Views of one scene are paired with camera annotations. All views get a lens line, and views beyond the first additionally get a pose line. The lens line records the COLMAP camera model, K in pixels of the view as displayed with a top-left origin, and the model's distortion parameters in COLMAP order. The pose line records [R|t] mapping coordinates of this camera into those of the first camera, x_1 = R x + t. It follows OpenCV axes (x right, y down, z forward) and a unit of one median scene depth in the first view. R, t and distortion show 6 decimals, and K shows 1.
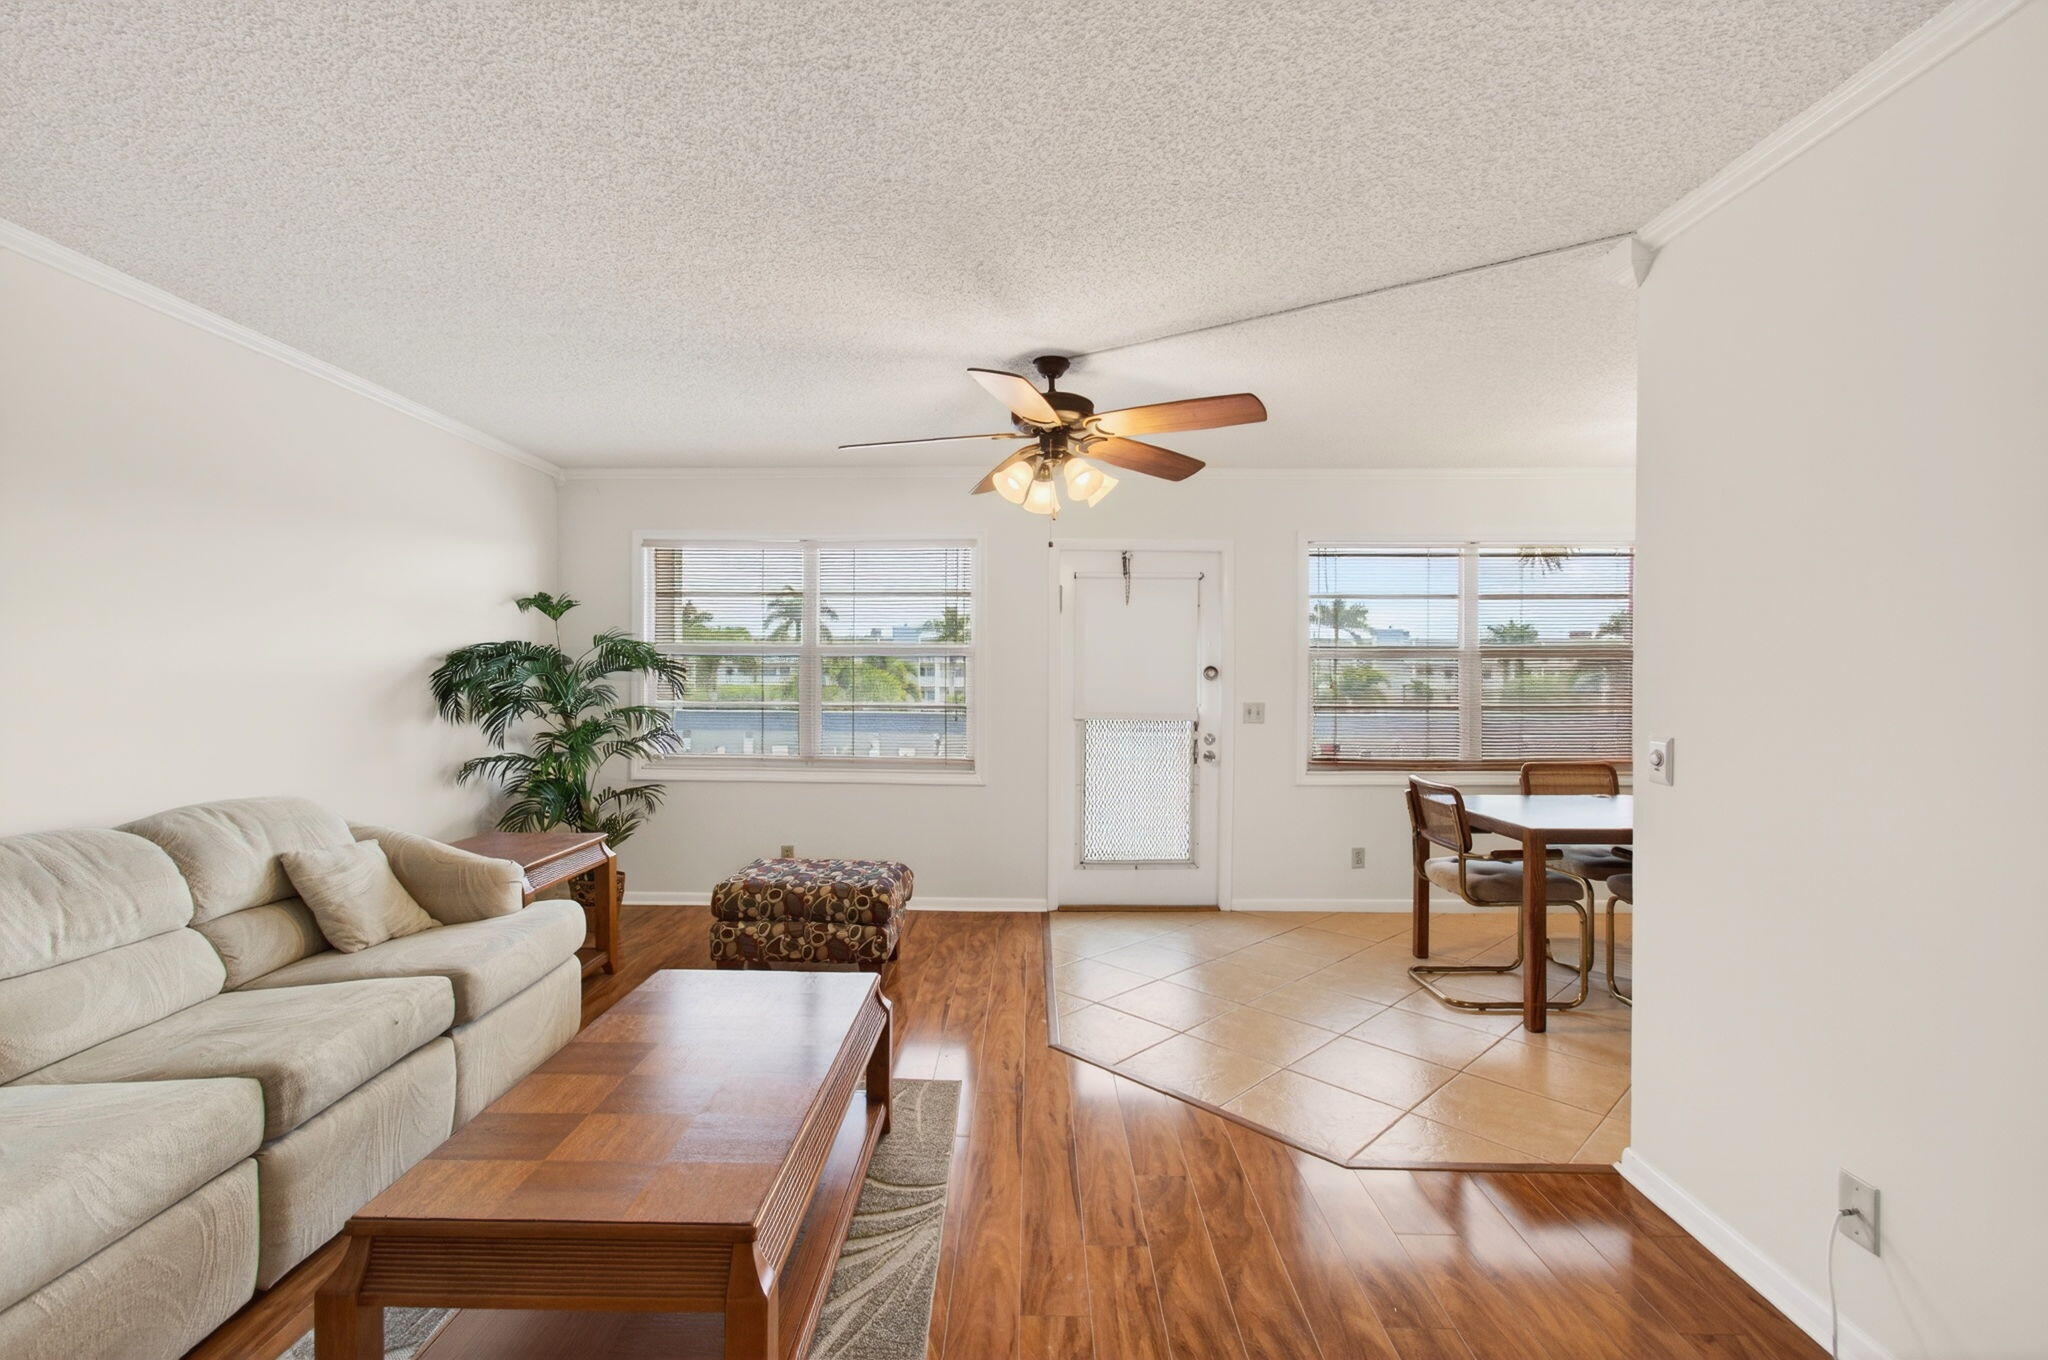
lens RADIAL K [[914.2, 0, 1006.6], [0, 914.2, 688.1], [0, 0, 1]] dist [-0.027552, 0.013232]
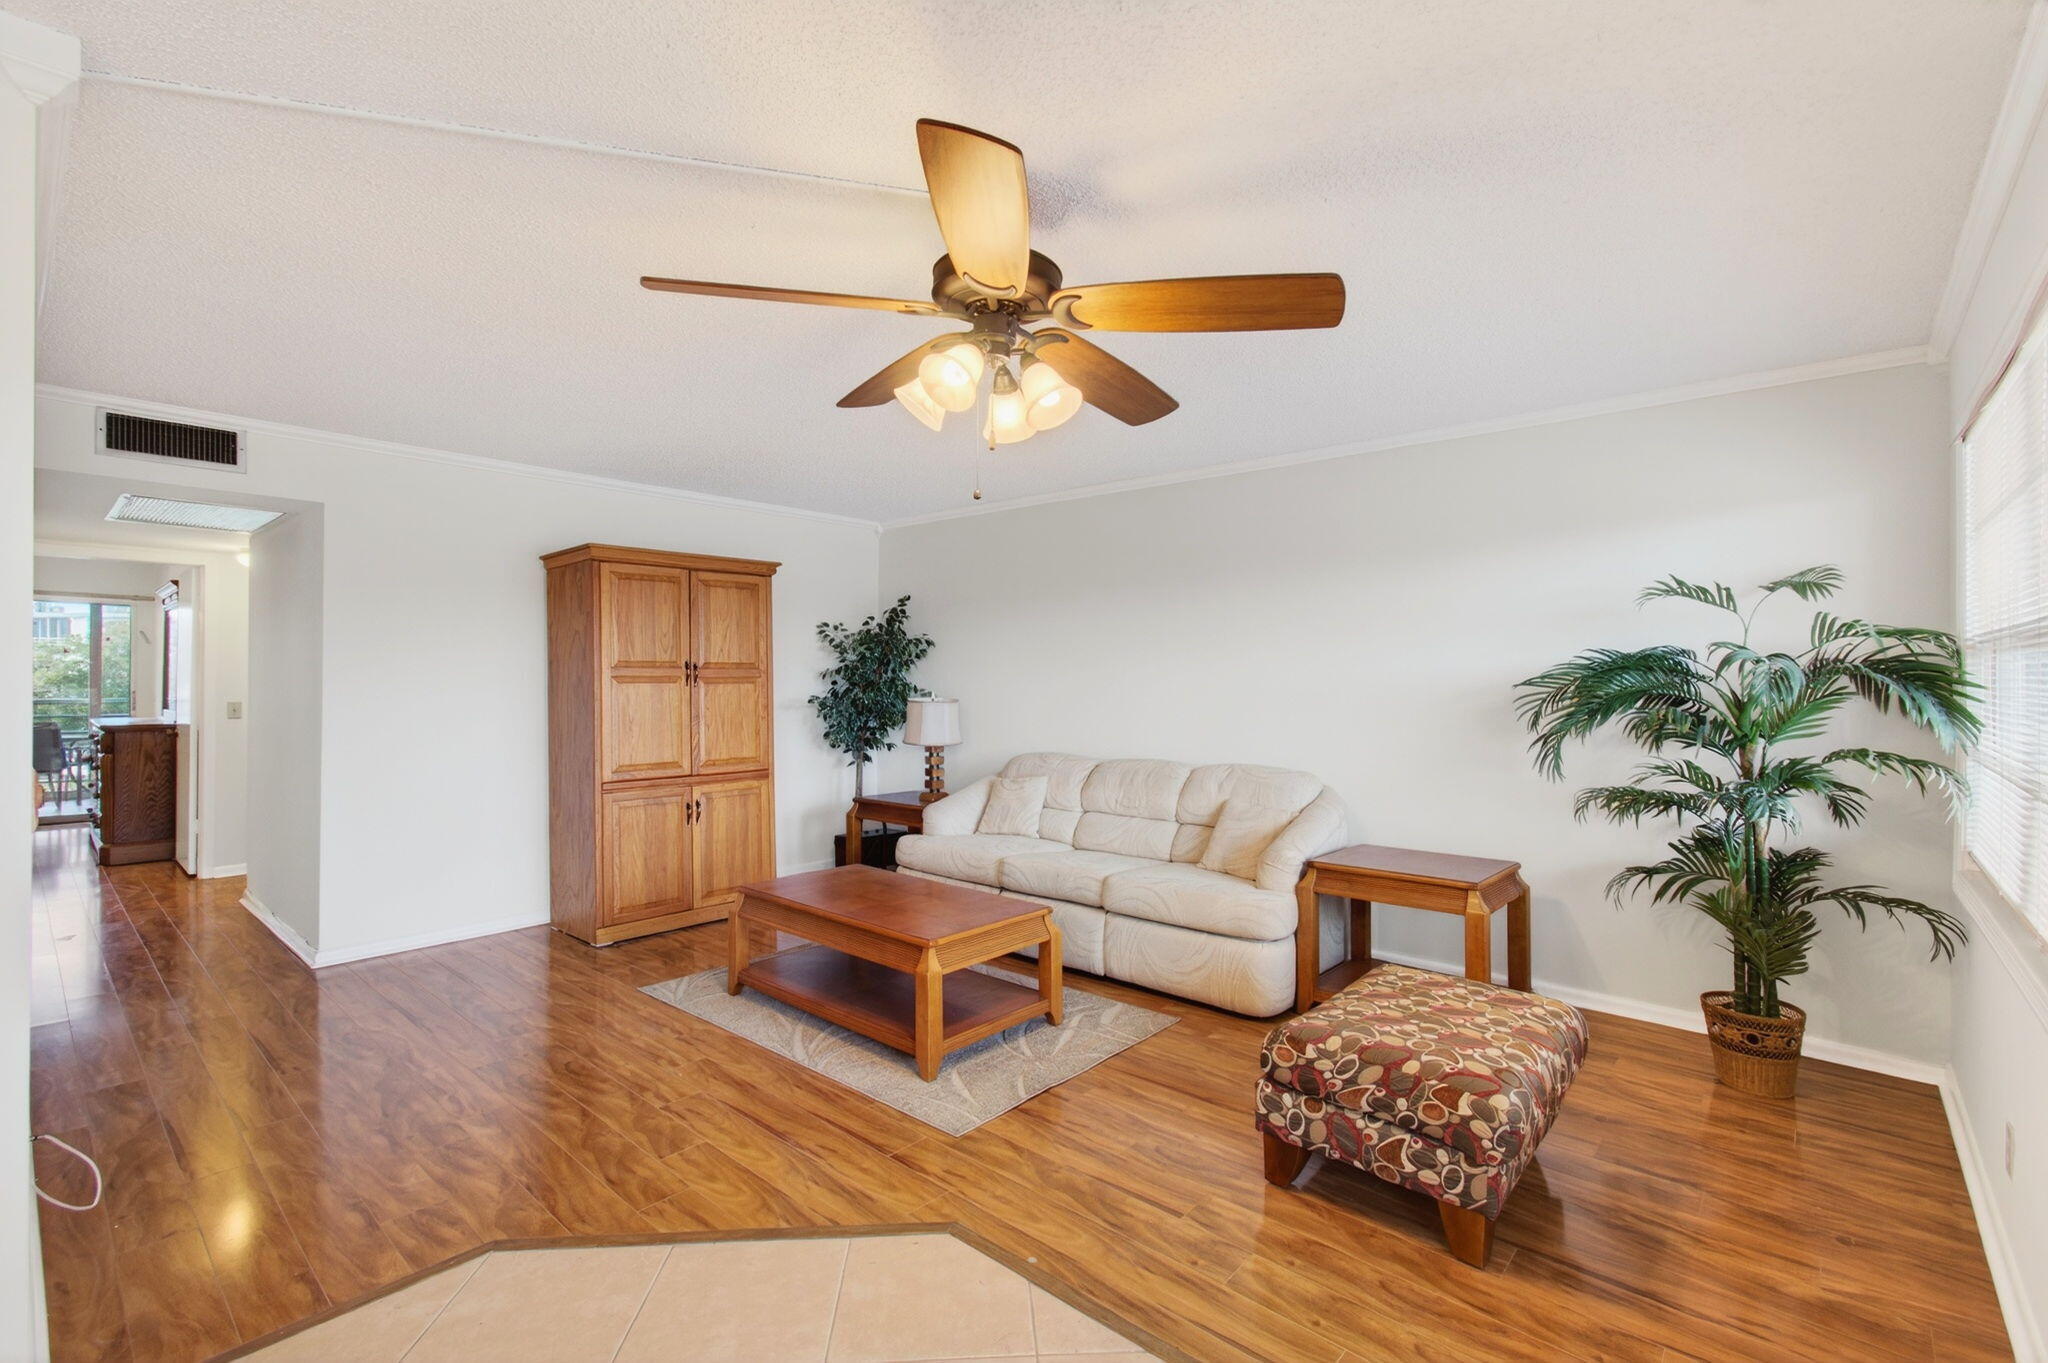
lens RADIAL K [[887.9, 0, 1006.0], [0, 887.9, 678.6], [0, 0, 1]] dist [0.001115, 0.000790]
pose [[-0.654955, -0.004494, -0.755654, 0.465257], [-0.016345, 0.999833, 0.008220, -0.025278], [0.755491, 0.017735, -0.654919, 1.275727]]
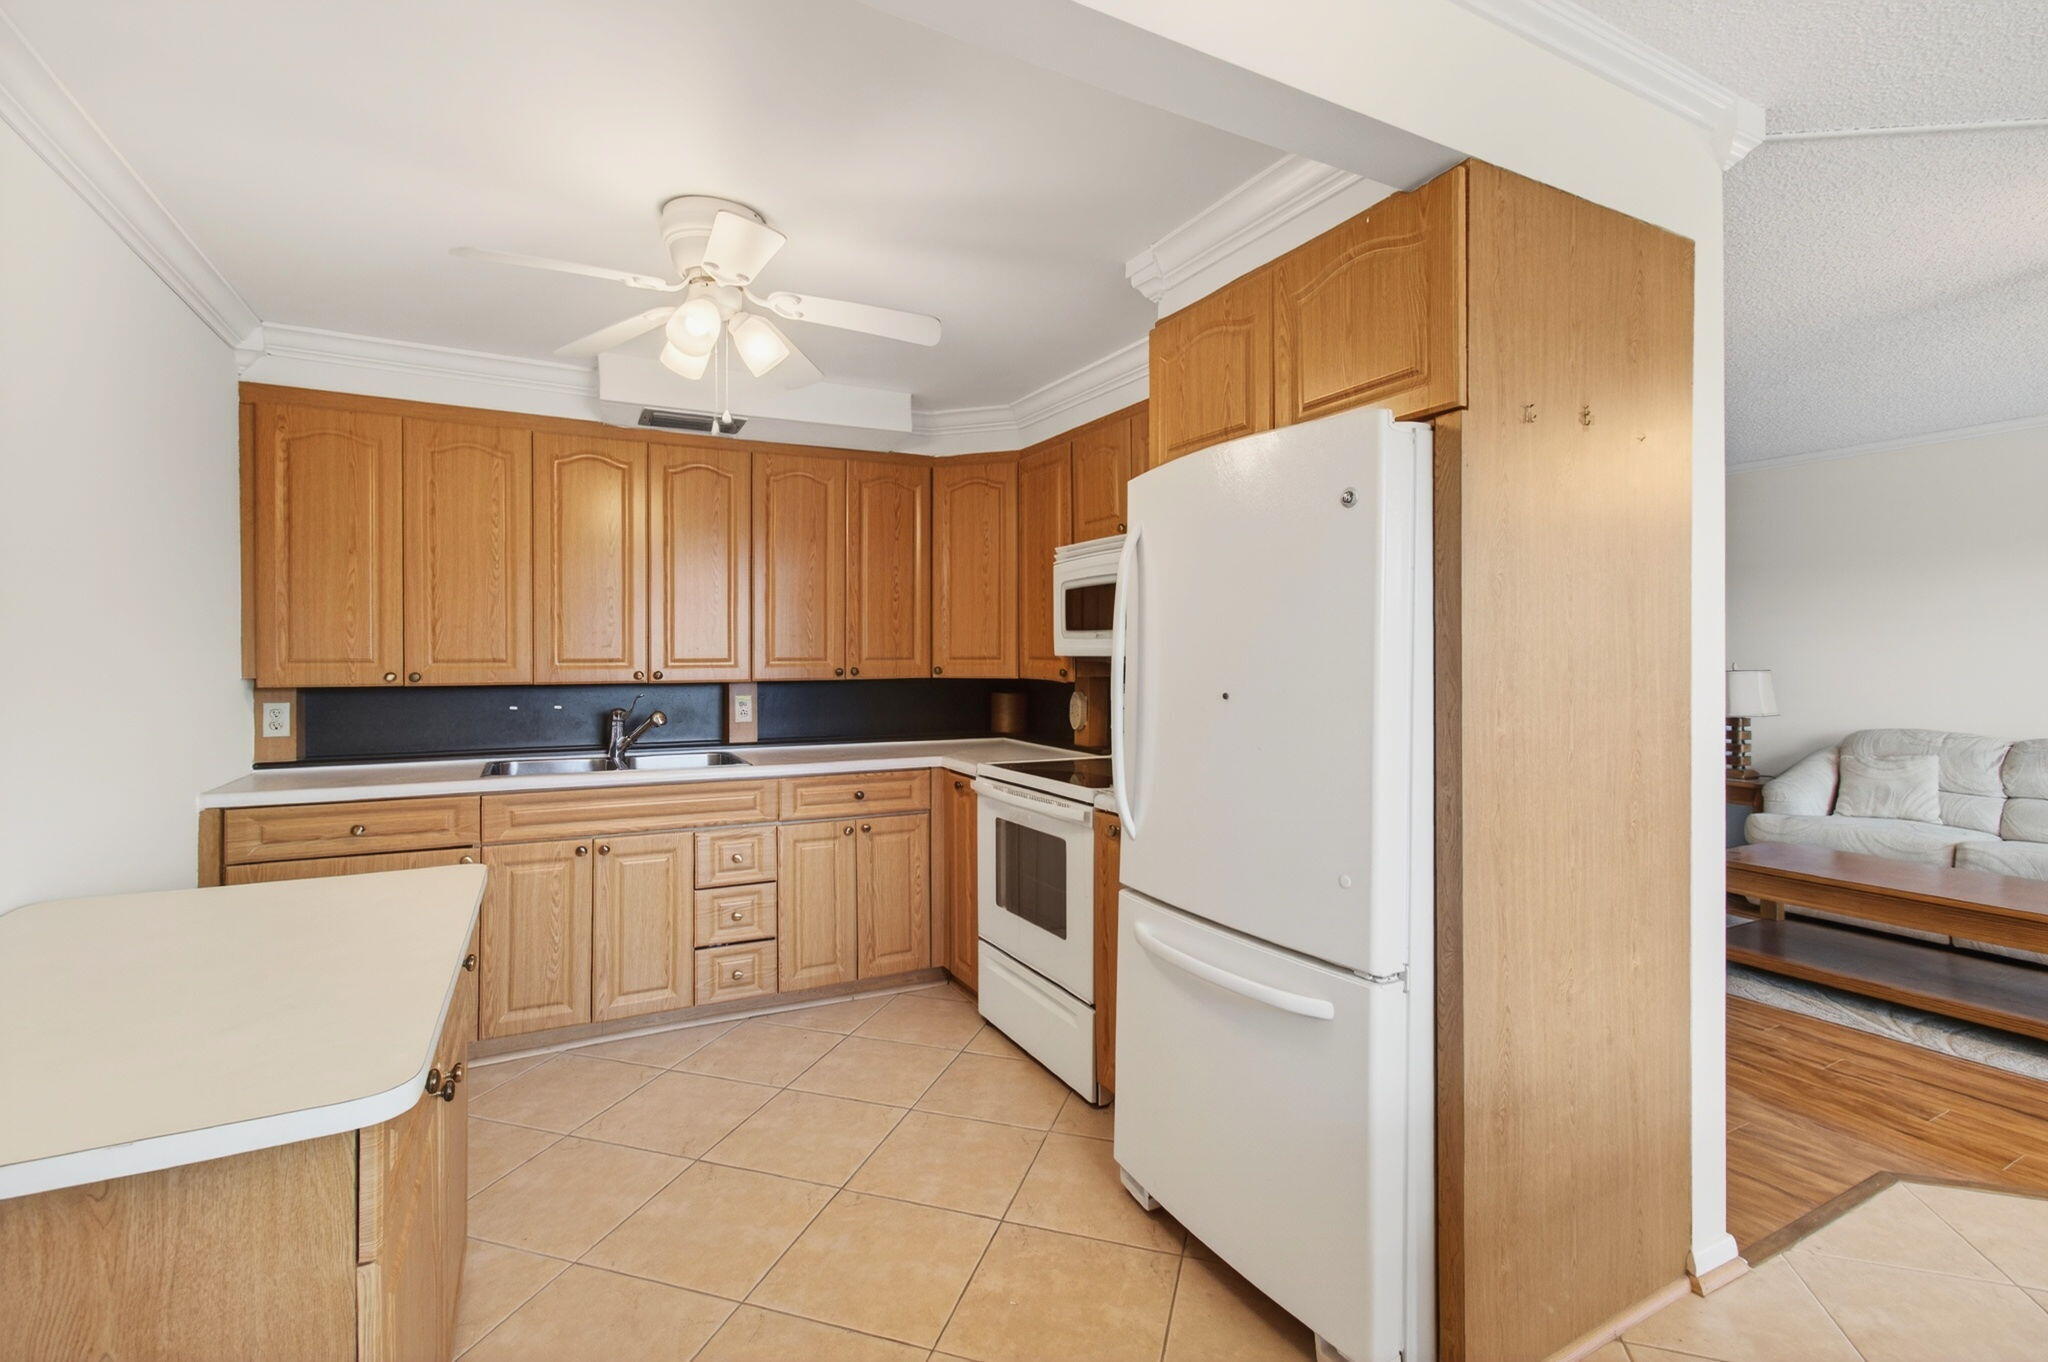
lens RADIAL K [[915.8, 0, 1010.1], [0, 915.8, 660.7], [0, 0, 1]] dist [-0.001749, 0.000363]
pose [[-0.877436, 0.001164, -0.479693, 1.069074], [-0.007904, 0.999826, 0.016884, -0.006710], [0.479629, 0.018607, -0.877274, 0.911680]]
